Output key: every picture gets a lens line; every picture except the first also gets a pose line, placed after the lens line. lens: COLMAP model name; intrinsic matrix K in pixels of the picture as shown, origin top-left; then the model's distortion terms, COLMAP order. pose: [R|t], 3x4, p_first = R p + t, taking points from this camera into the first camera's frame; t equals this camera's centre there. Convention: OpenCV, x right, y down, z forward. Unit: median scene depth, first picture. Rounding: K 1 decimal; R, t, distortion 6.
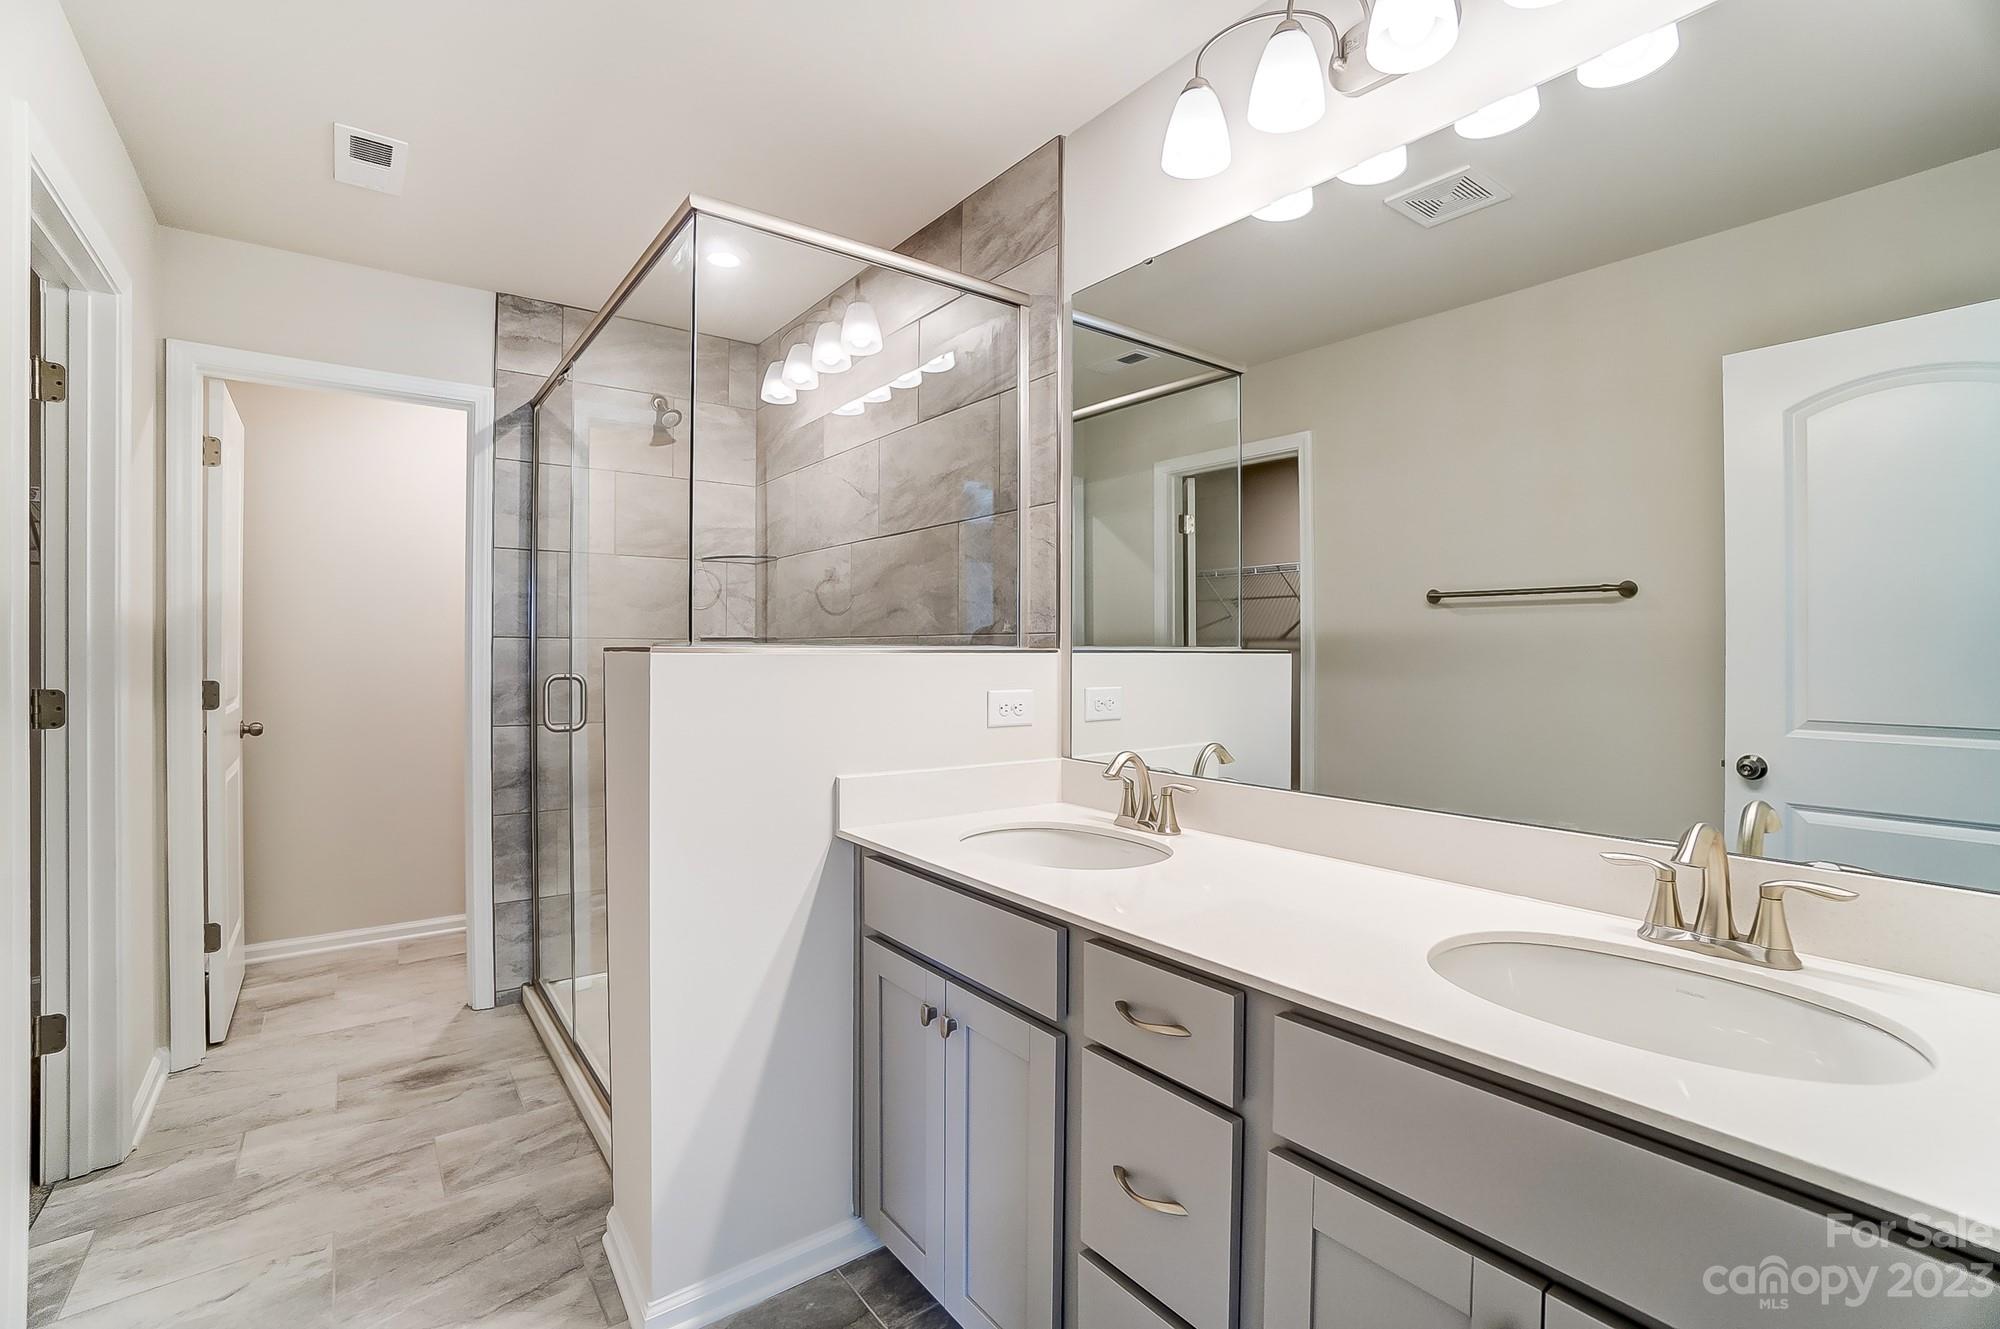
lens RADIAL K [[886.0, 0, 994.5], [0, 886.0, 655.9], [0, 0, 1]] dist [-0.065776, 0.024516]
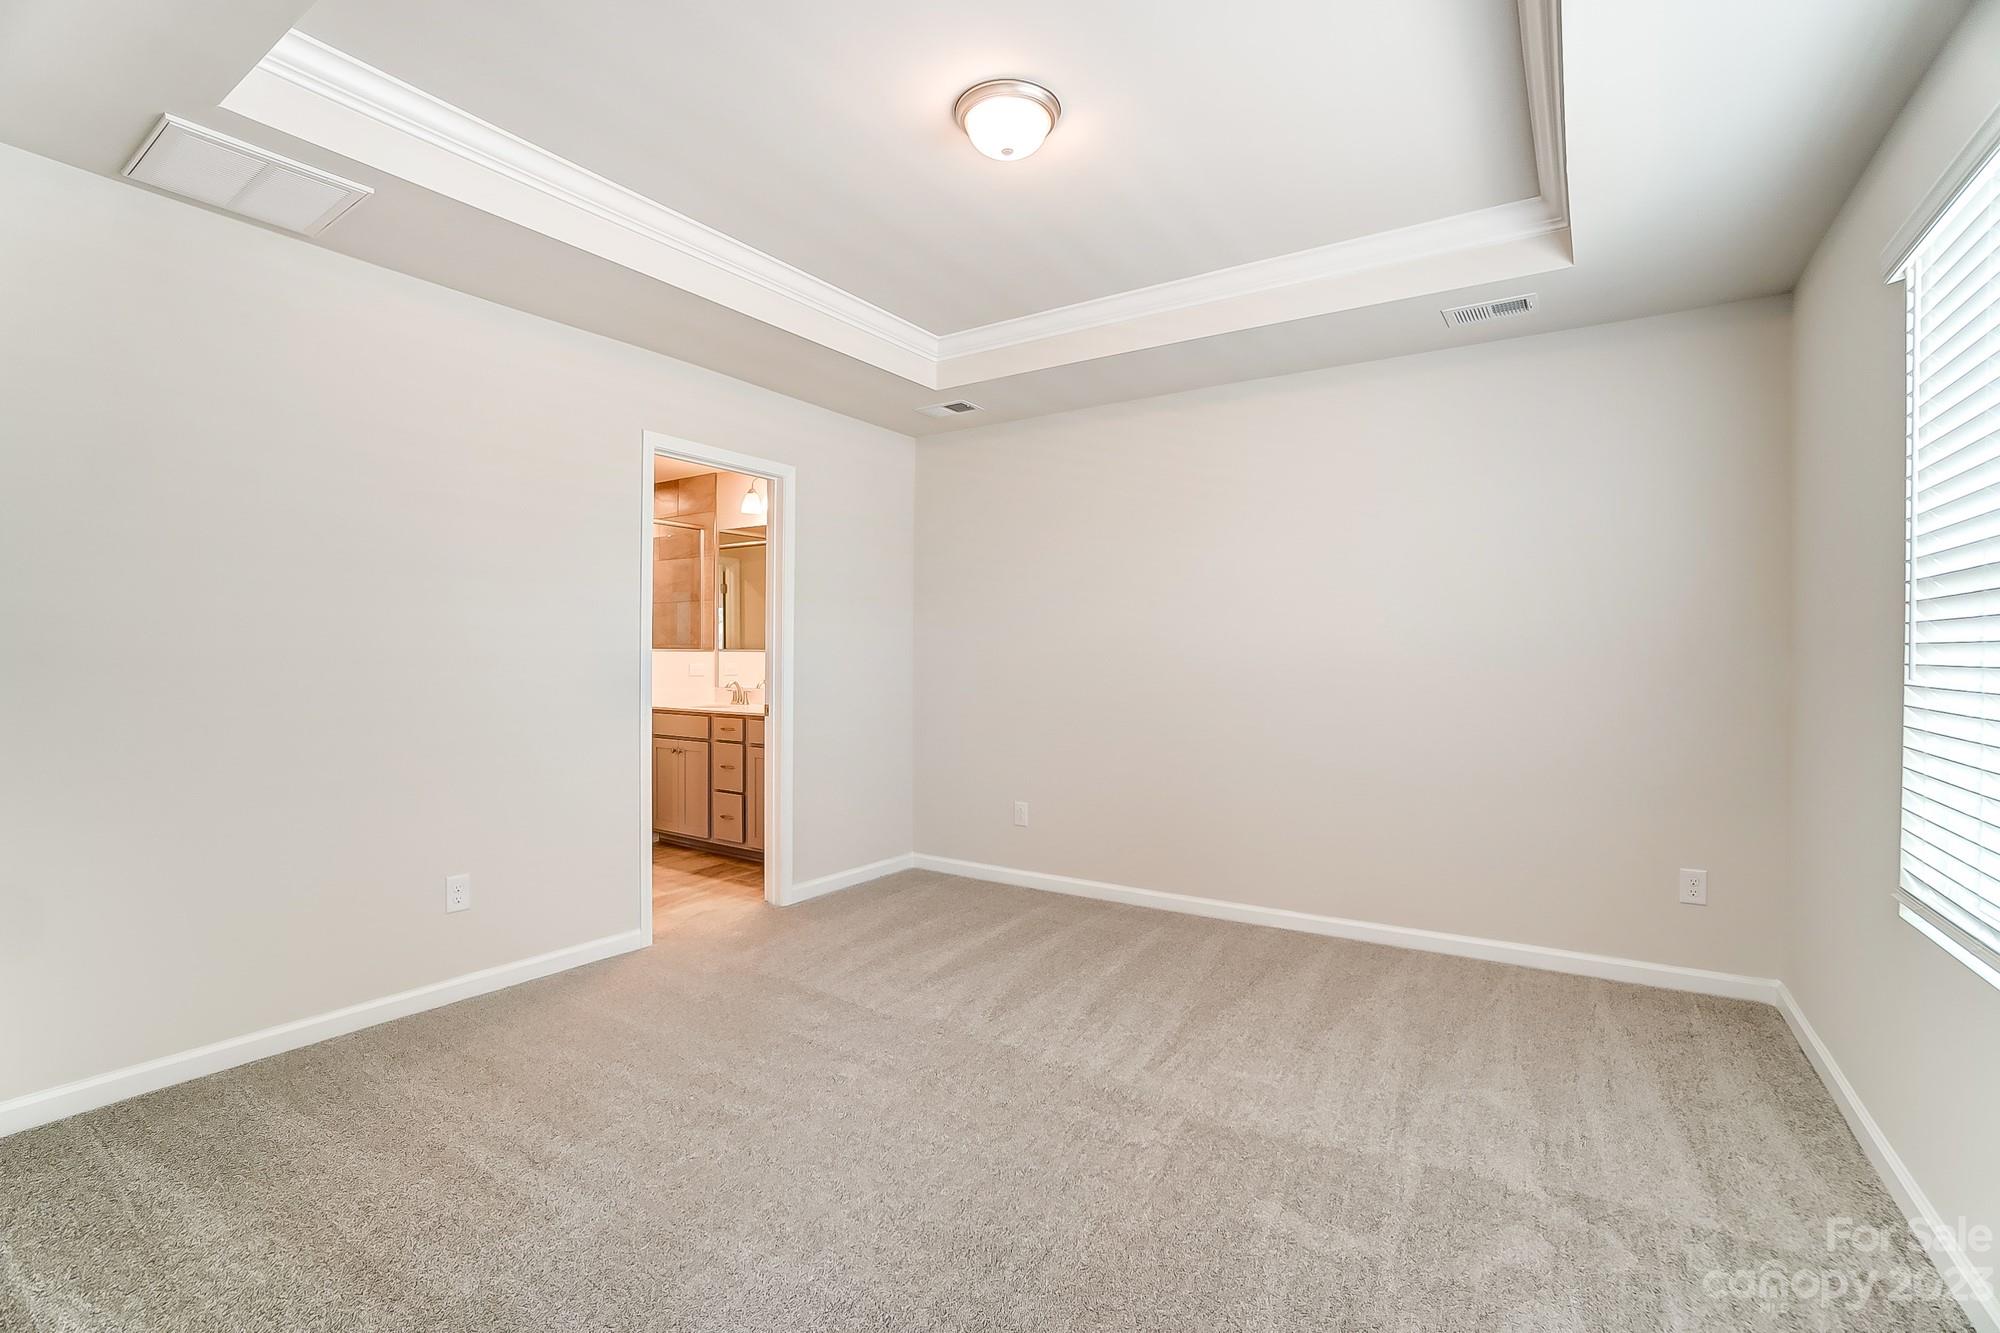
lens RADIAL K [[886.0, 0, 994.5], [0, 886.0, 657.9], [0, 0, 1]] dist [-0.065776, 0.024516]
pose [[0.943467, -0.002016, 0.331460, -0.015480], [0.003575, 0.999985, -0.004091, 0.027526], [-0.331447, 0.005045, 0.943460, -1.758122]]
